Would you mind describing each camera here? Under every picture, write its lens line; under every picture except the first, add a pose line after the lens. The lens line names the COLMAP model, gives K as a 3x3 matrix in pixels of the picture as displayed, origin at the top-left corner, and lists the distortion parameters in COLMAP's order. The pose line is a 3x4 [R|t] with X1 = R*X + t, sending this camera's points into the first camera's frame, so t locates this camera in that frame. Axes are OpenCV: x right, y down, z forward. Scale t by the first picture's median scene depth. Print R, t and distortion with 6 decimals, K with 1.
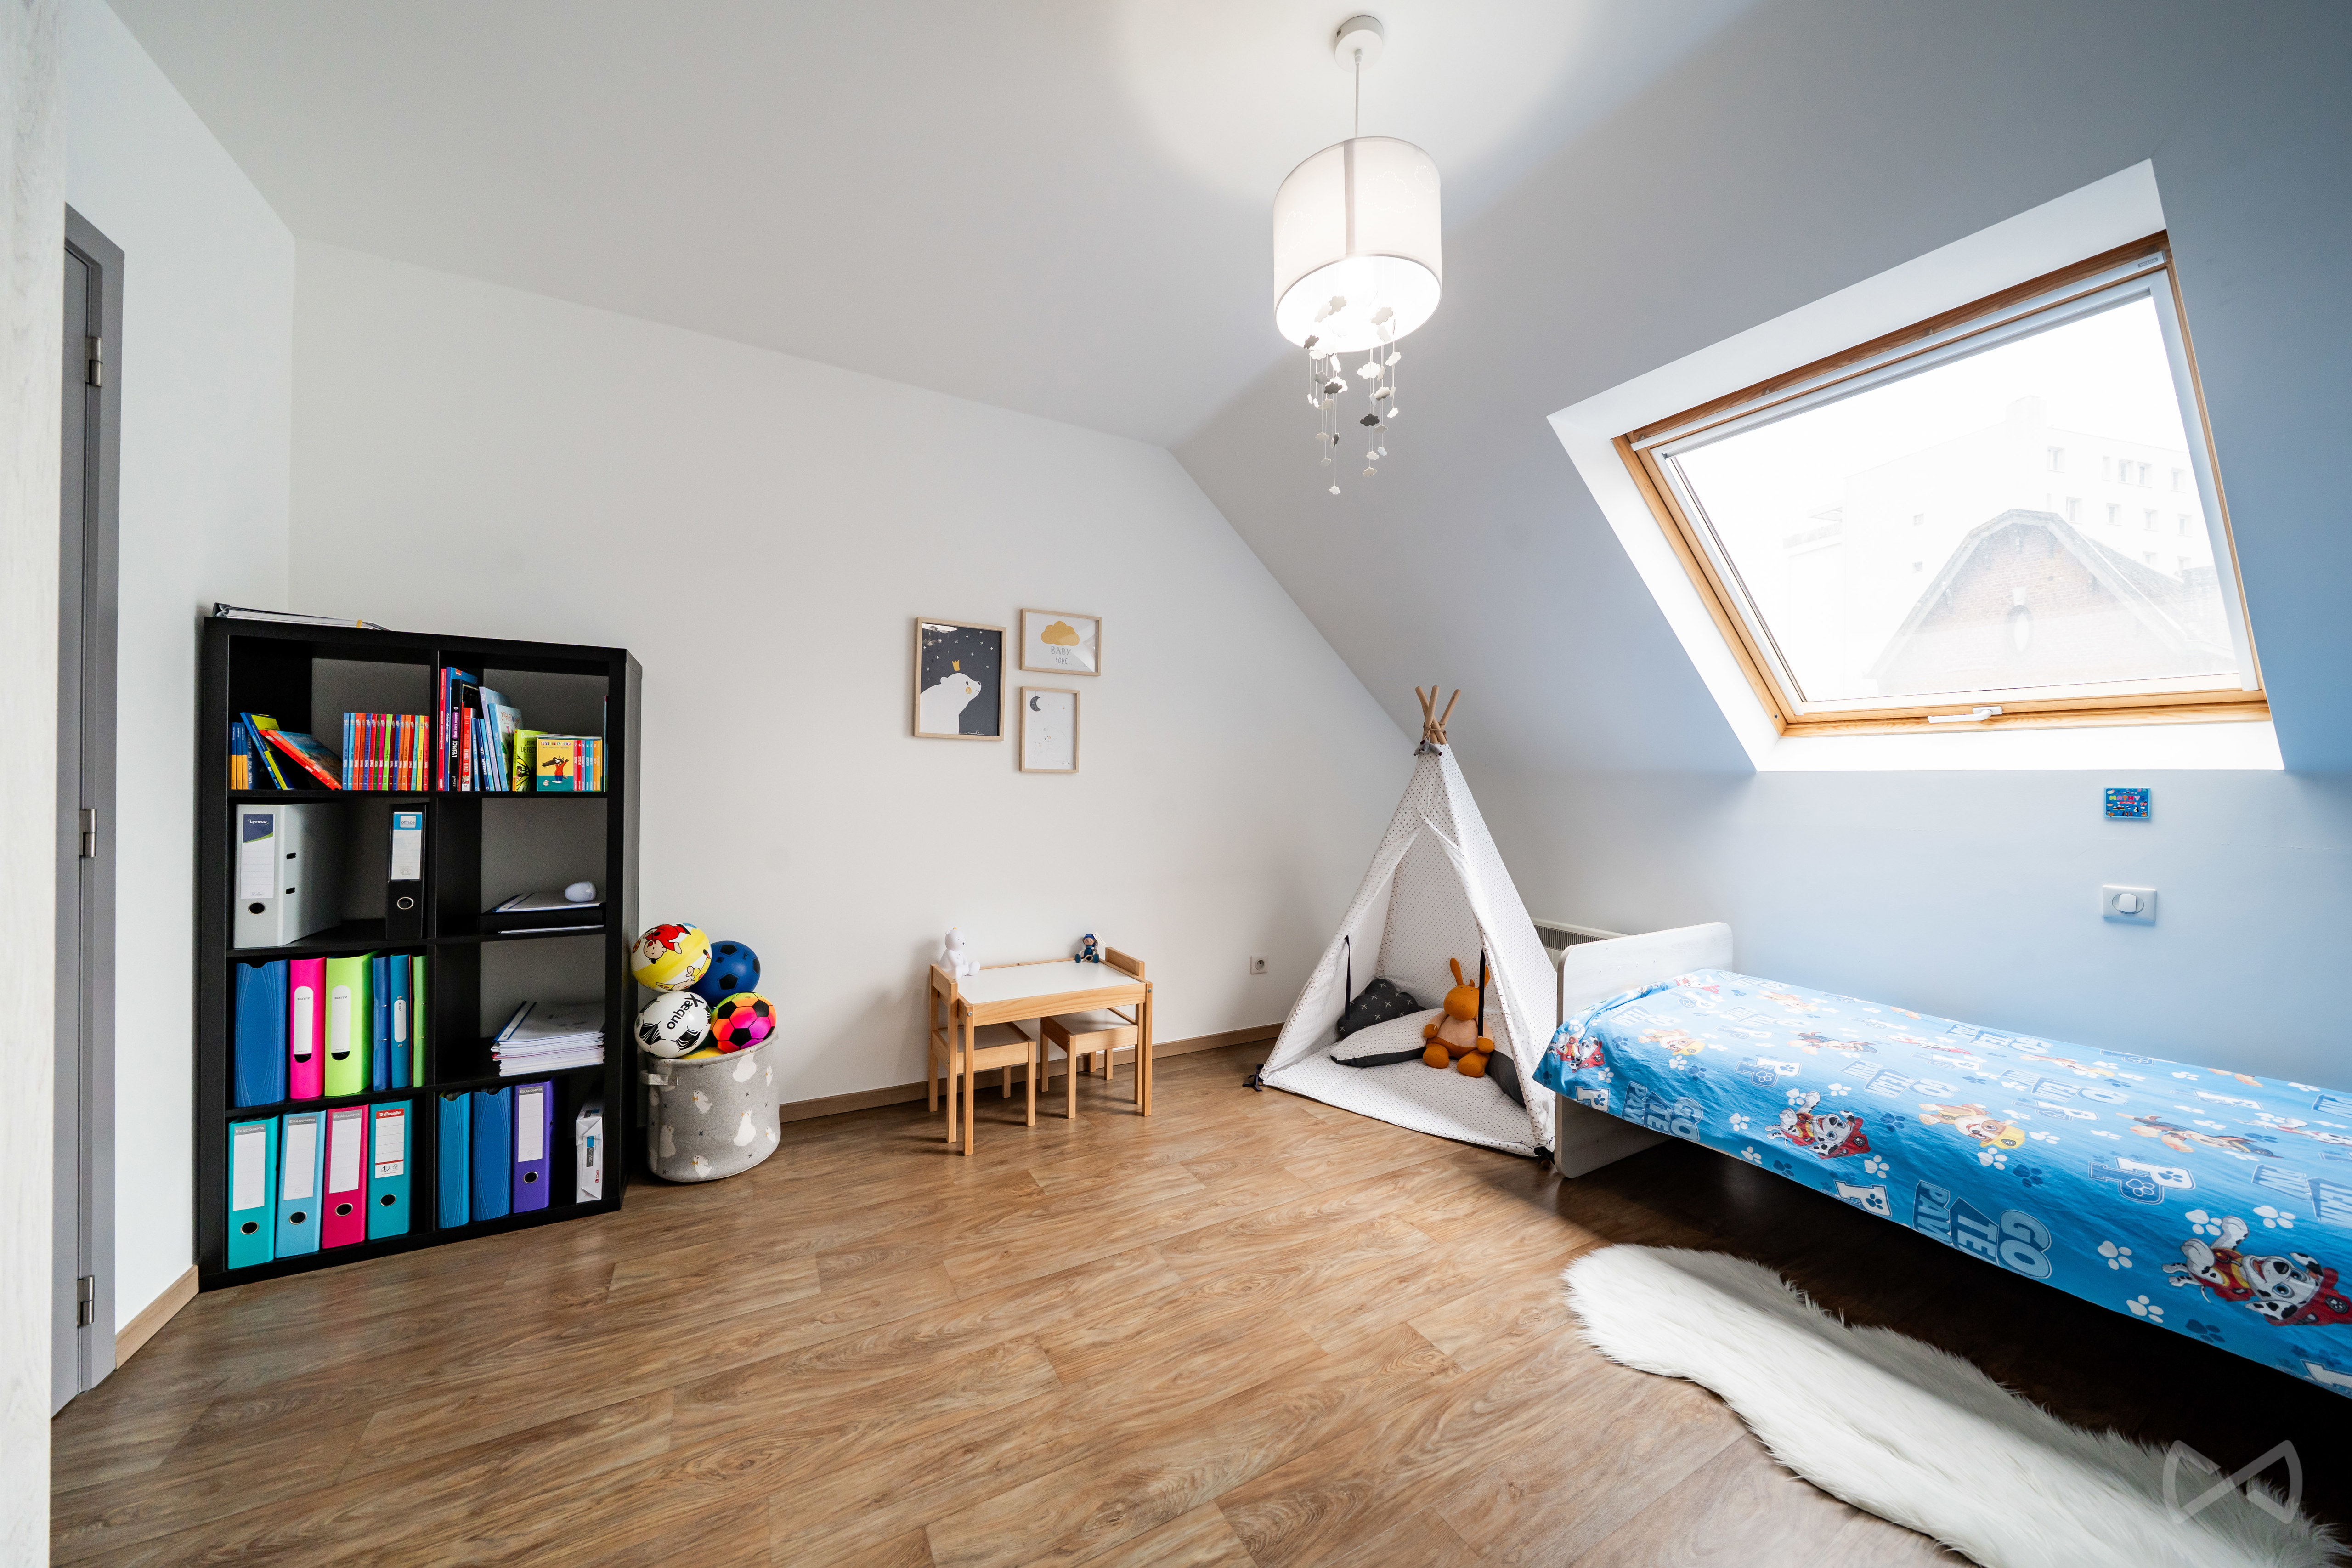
lens RADIAL K [[803.8, 0, 1166.8], [0, 803.8, 791.2], [0, 0, 1]] dist [-0.005027, -0.000151]
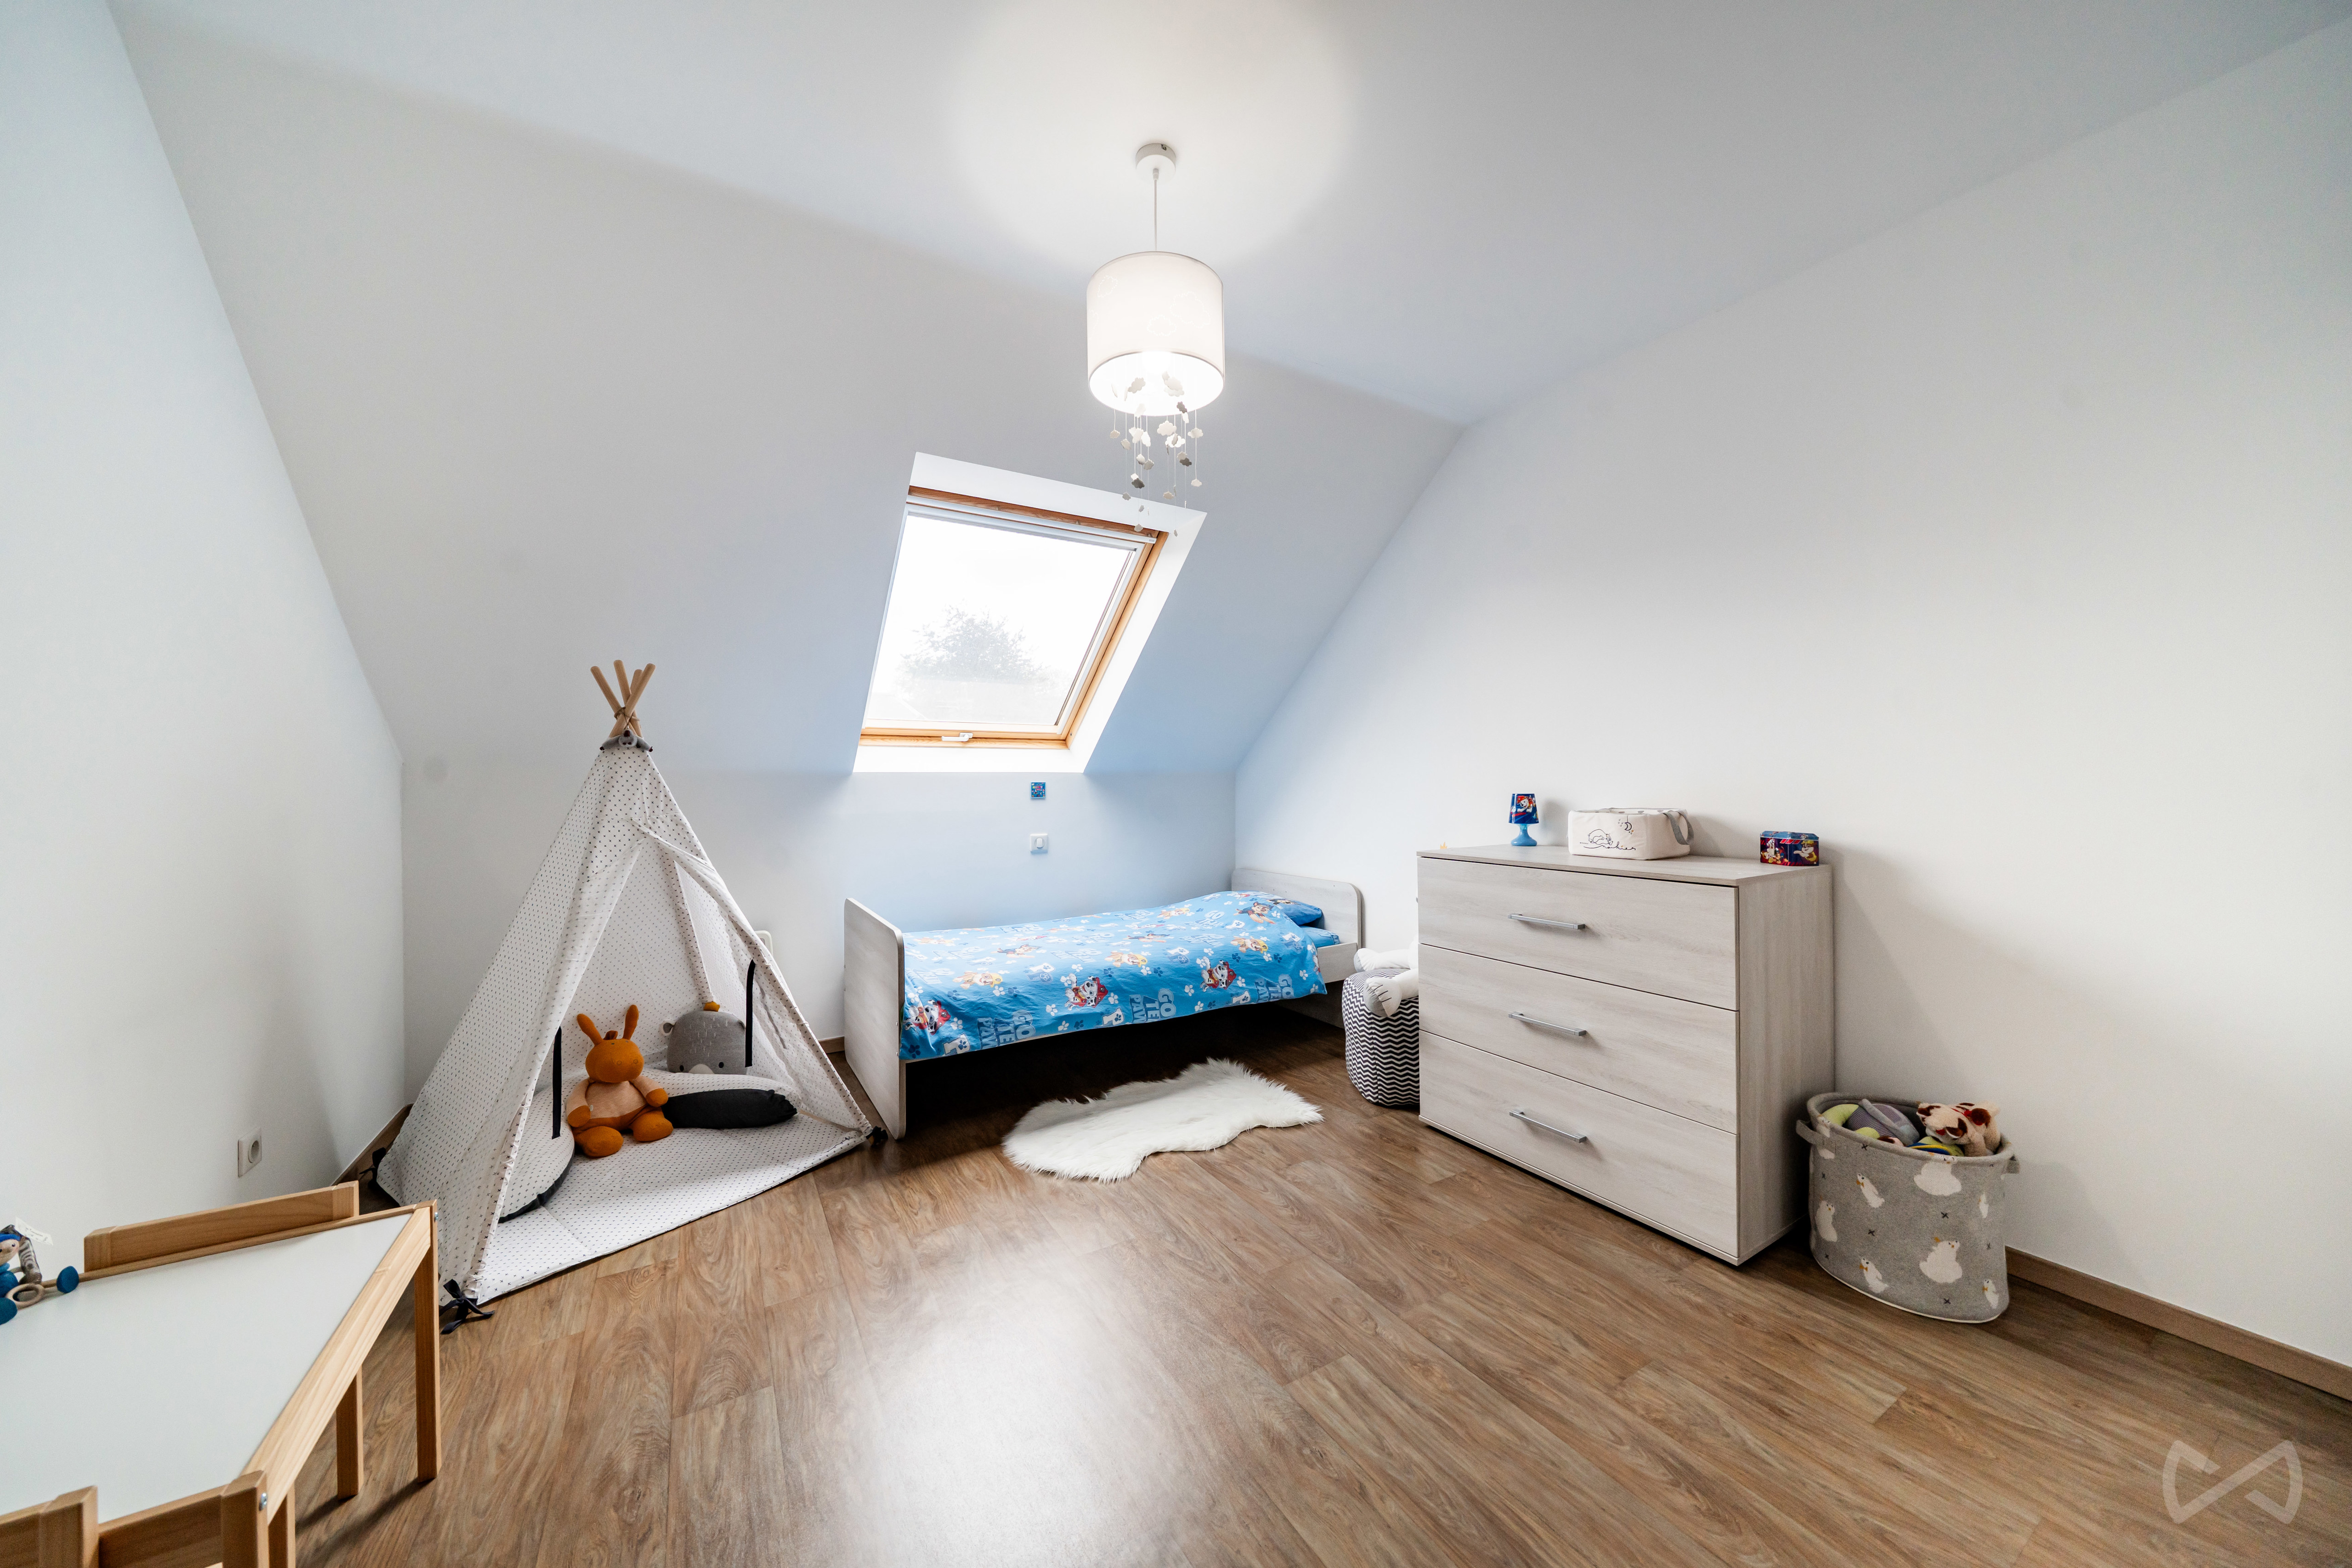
lens RADIAL K [[803.8, 0, 1170.7], [0, 803.8, 786.1], [0, 0, 1]] dist [-0.005027, -0.000151]
pose [[-0.049590, -0.015490, 0.998650, -0.745990], [0.016993, 0.999722, 0.016351, -0.021045], [-0.998625, 0.017781, -0.049313, 0.811282]]
